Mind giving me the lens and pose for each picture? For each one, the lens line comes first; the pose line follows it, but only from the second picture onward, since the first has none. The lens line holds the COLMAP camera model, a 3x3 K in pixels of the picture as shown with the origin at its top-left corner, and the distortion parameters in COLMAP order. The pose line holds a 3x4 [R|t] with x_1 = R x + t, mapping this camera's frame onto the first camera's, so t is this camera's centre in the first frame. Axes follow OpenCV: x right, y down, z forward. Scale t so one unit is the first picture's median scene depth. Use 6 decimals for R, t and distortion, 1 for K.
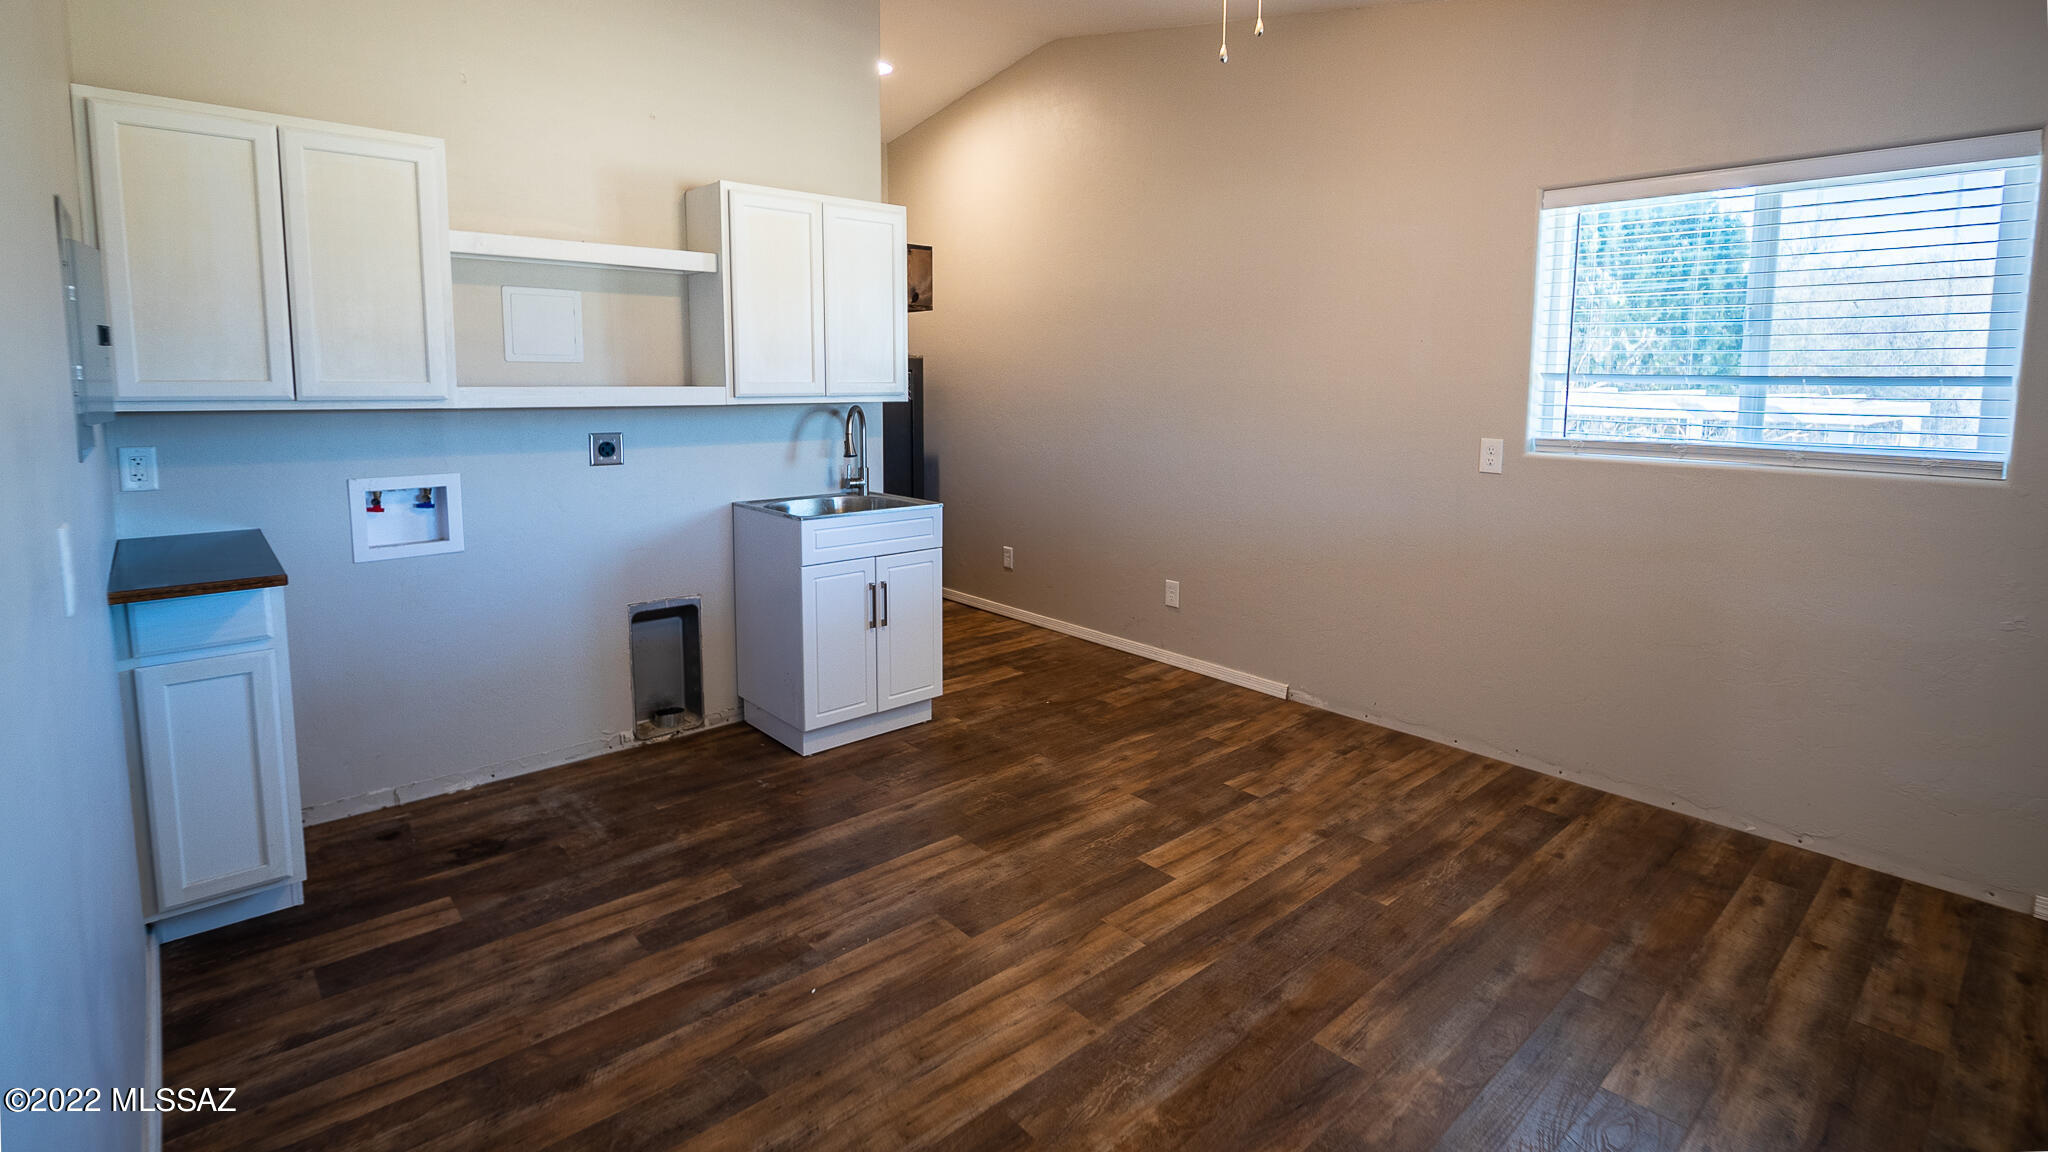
lens RADIAL K [[1002.8, 0, 1028.1], [0, 1002.8, 482.8], [0, 0, 1]] dist [-0.003320, -0.000531]
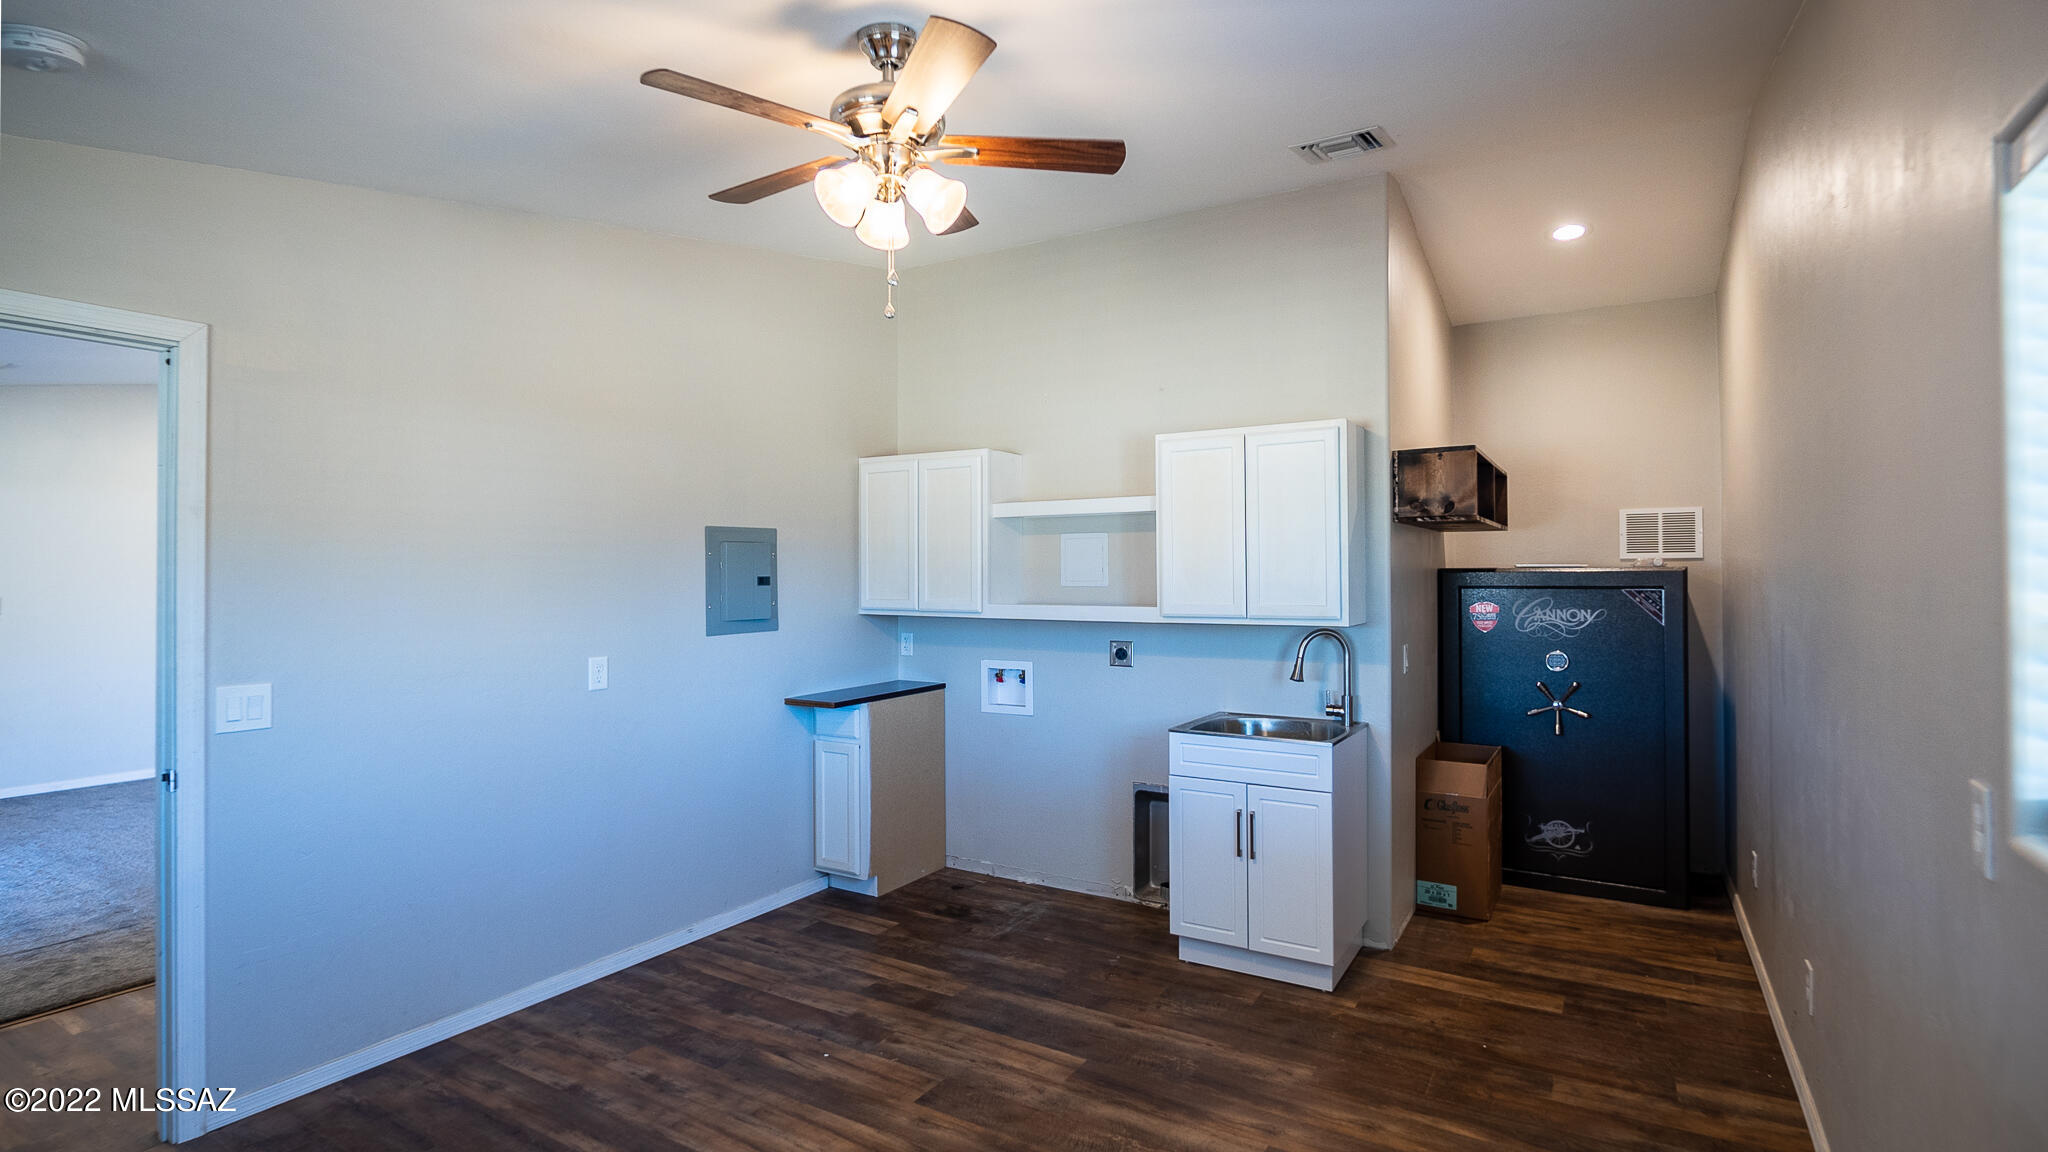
lens RADIAL K [[972.9, 0, 1023.8], [0, 972.9, 565.9], [0, 0, 1]] dist [-0.001921, -0.000251]
pose [[0.267509, -0.017283, -0.963400, 0.764439], [-0.096251, 0.994359, -0.044565, -0.080517], [0.958736, 0.104650, 0.264336, 0.562514]]
